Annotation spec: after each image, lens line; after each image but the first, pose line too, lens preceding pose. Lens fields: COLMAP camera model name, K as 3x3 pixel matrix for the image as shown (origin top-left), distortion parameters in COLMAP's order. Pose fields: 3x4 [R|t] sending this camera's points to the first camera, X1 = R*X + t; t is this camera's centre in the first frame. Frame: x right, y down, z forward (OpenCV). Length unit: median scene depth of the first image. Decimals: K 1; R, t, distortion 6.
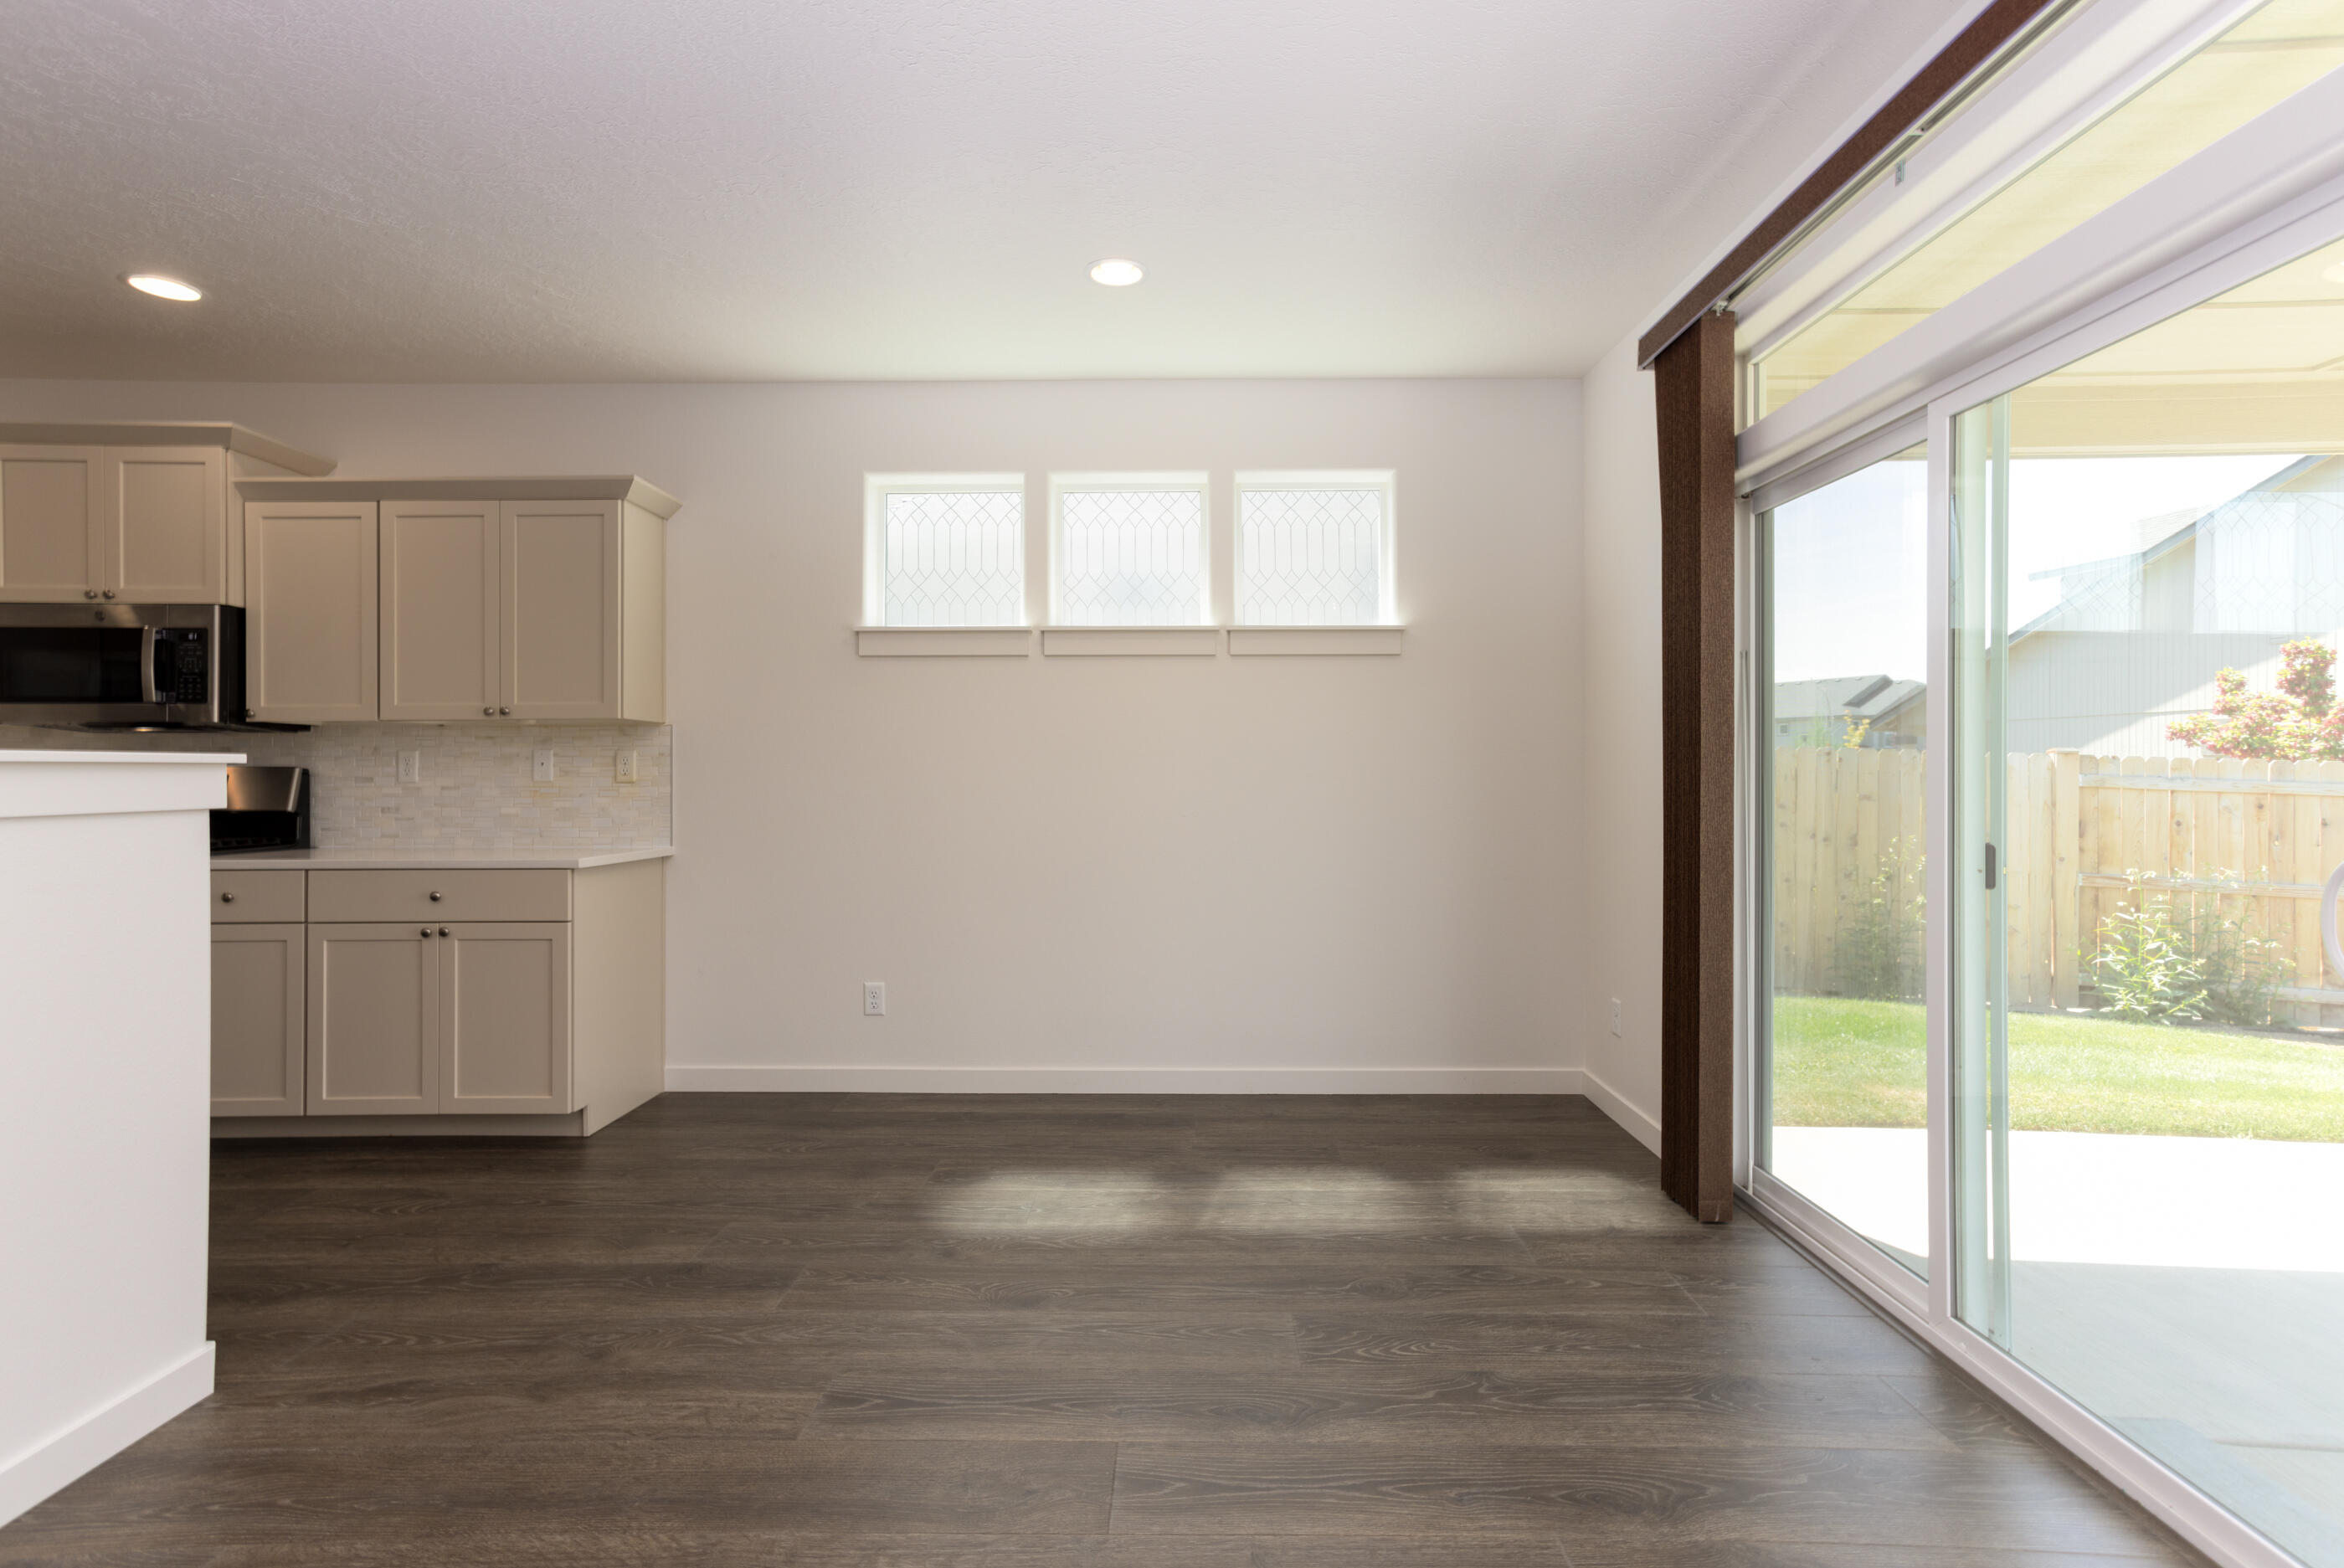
lens RADIAL K [[1134.3, 0, 1182.1], [0, 1134.3, 774.4], [0, 0, 1]] dist [-0.039180, 0.039435]
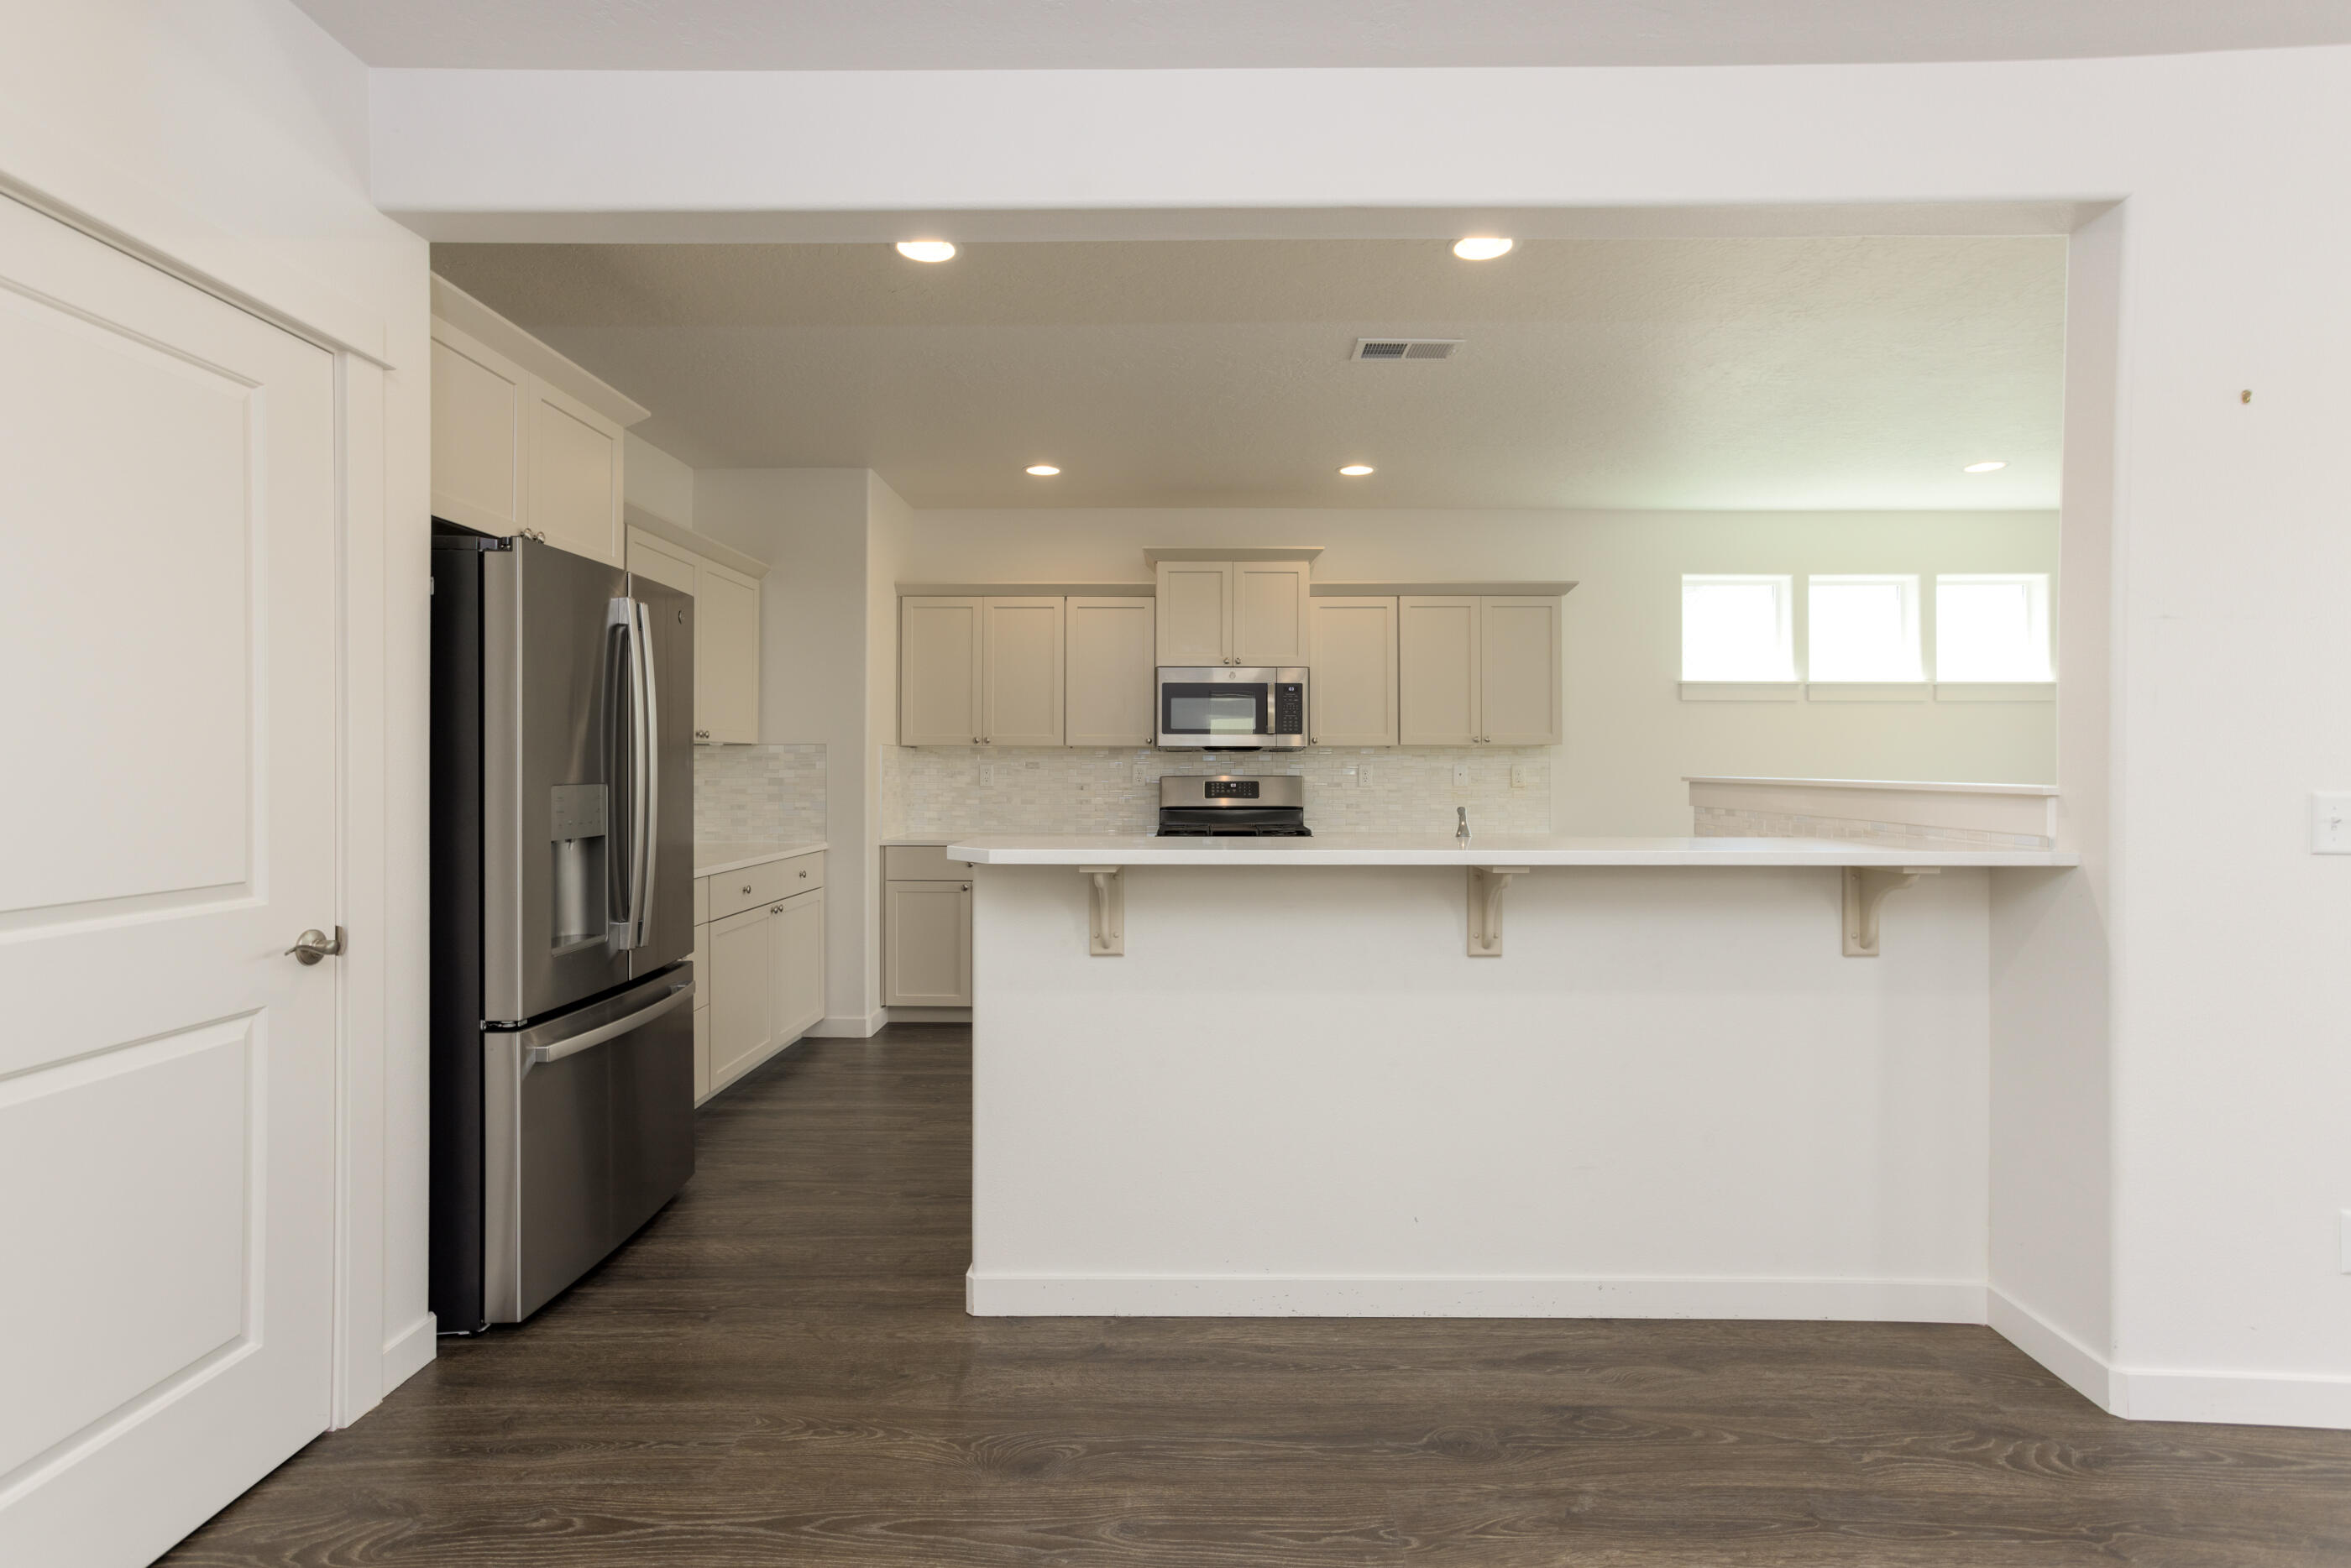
lens RADIAL K [[1183.9, 0, 1197.2], [0, 1183.9, 769.2], [0, 0, 1]] dist [-0.017713, 0.035790]
pose [[0.999926, 0.005143, 0.011011, -0.918752], [-0.005172, 0.999983, 0.002577, -0.018174], [-0.010998, -0.002634, 0.999936, -0.506366]]
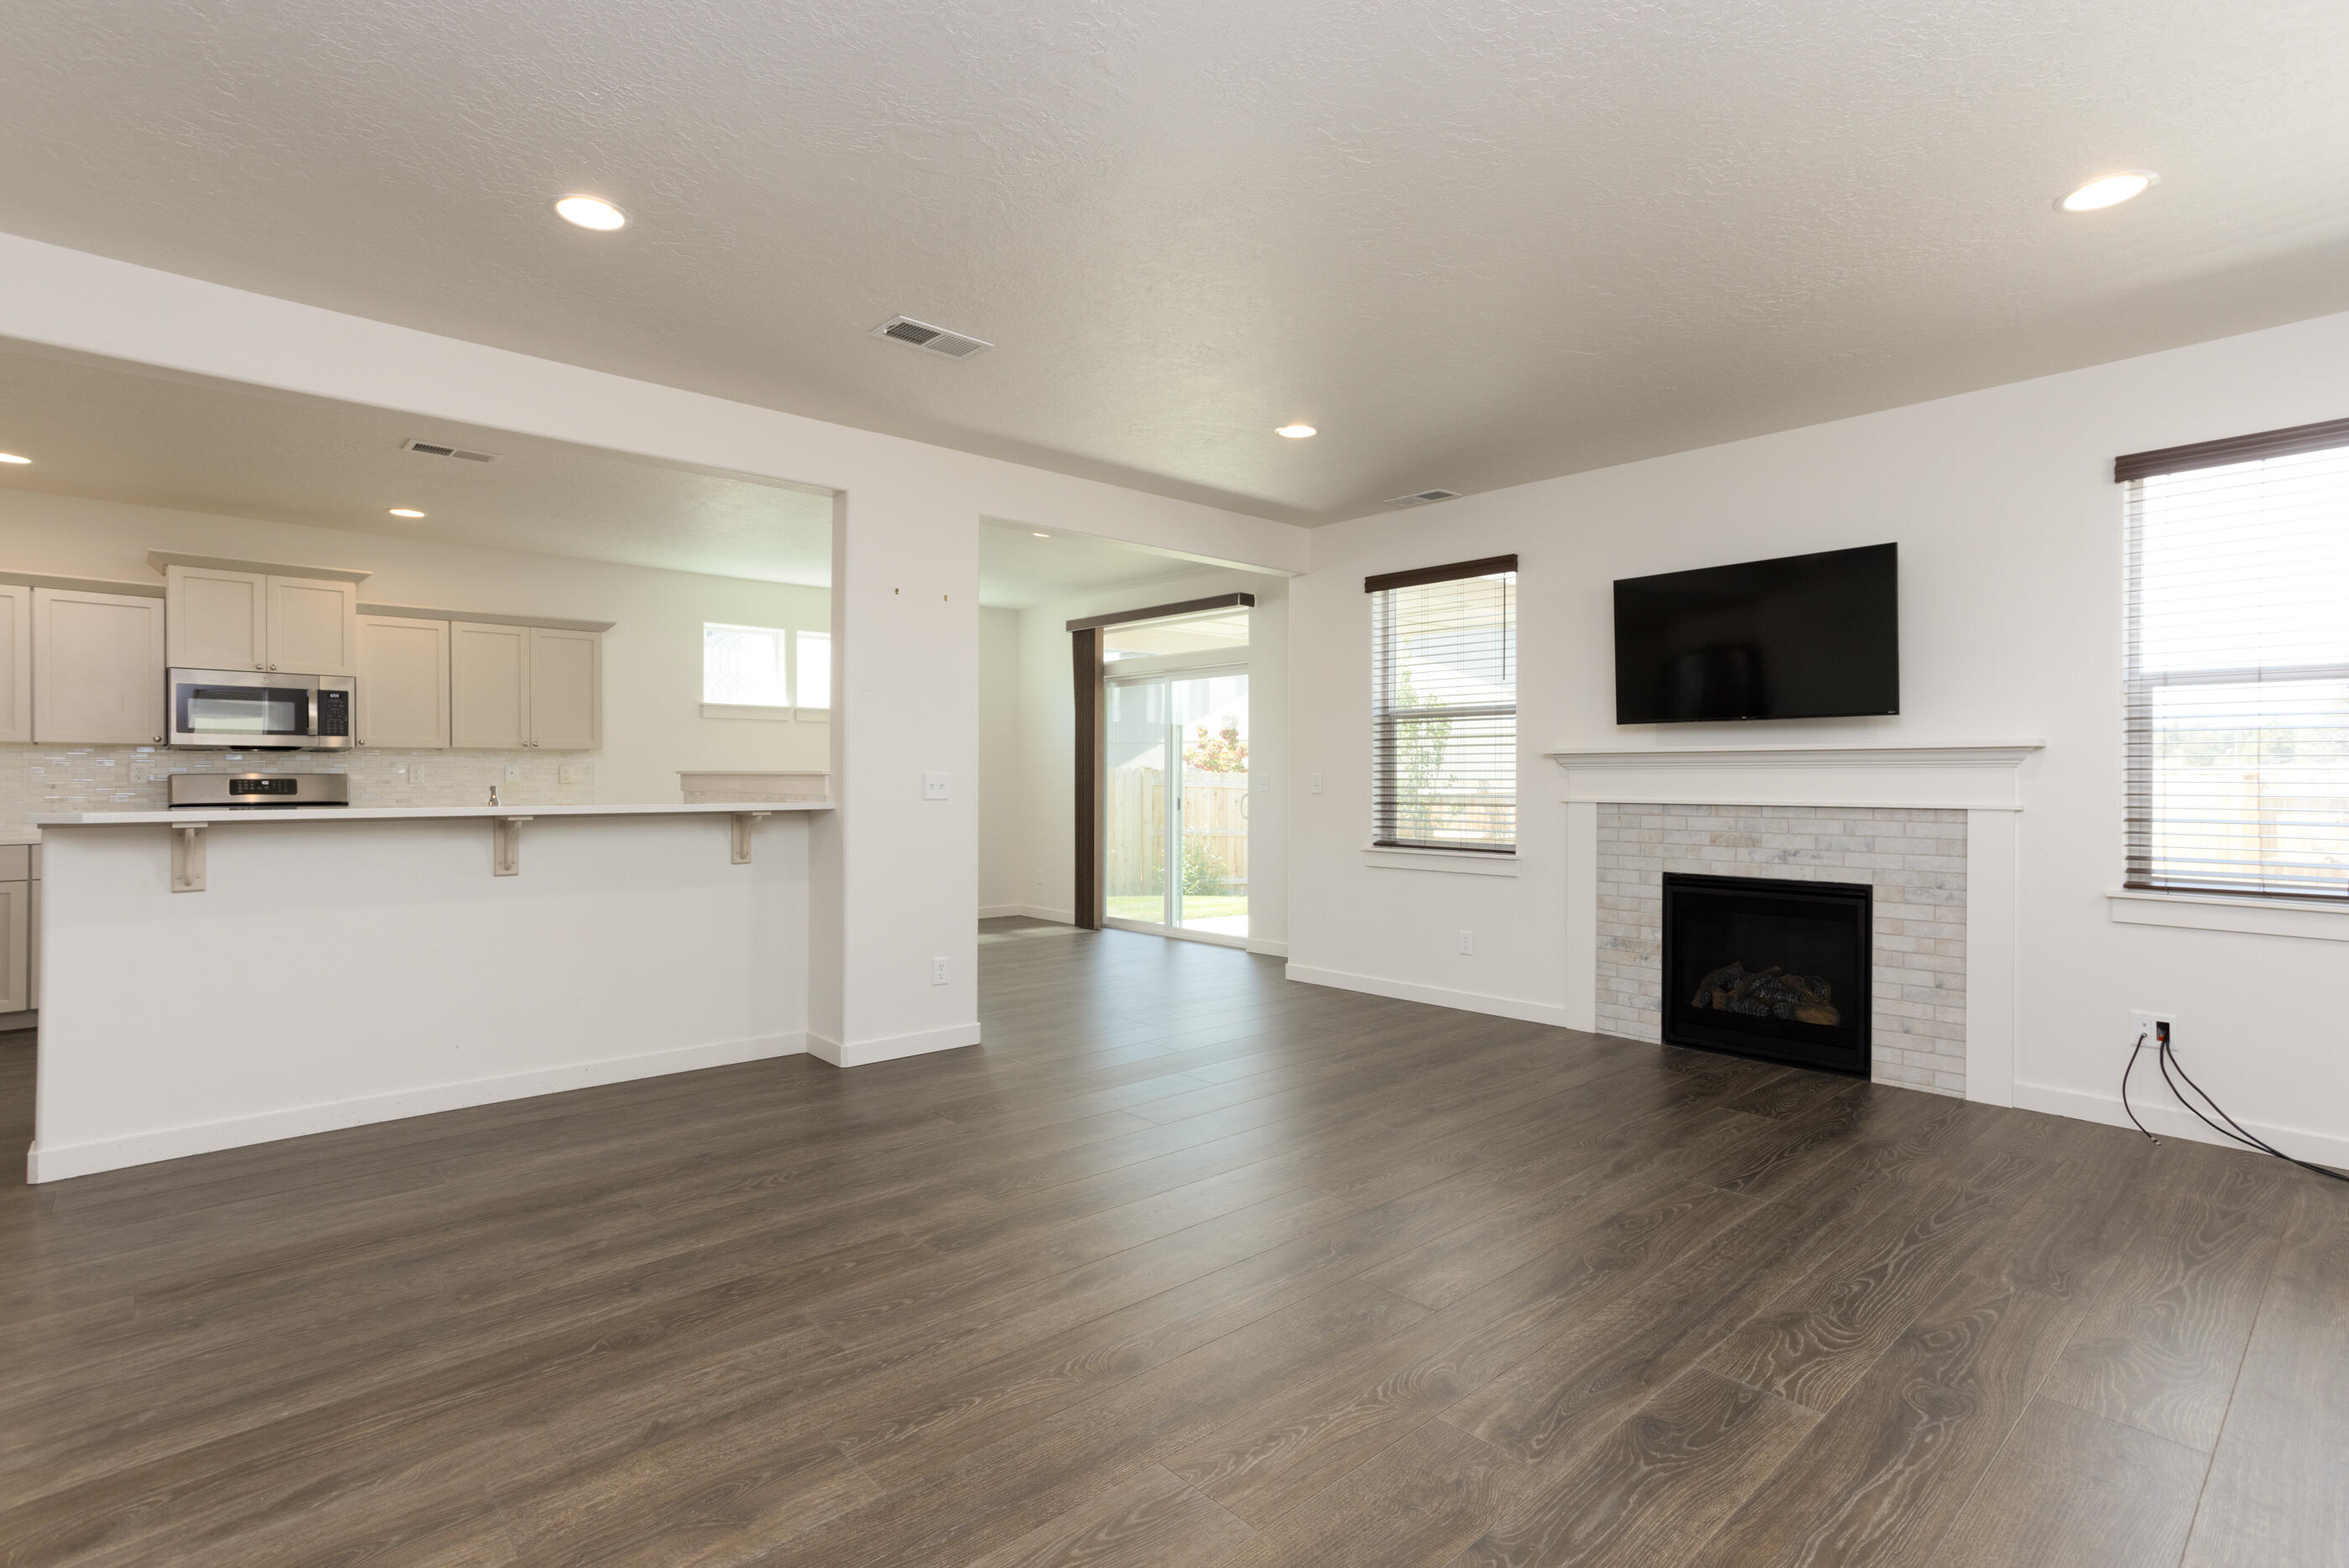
lens RADIAL K [[1128.4, 0, 1225.2], [0, 1128.4, 773.2], [0, 0, 1]] dist [-0.035897, 0.029801]
pose [[0.711211, 0.005716, 0.702955, -0.993092], [-0.003015, 0.999983, -0.005082, -0.003502], [-0.702972, 0.001495, 0.711216, -0.985816]]
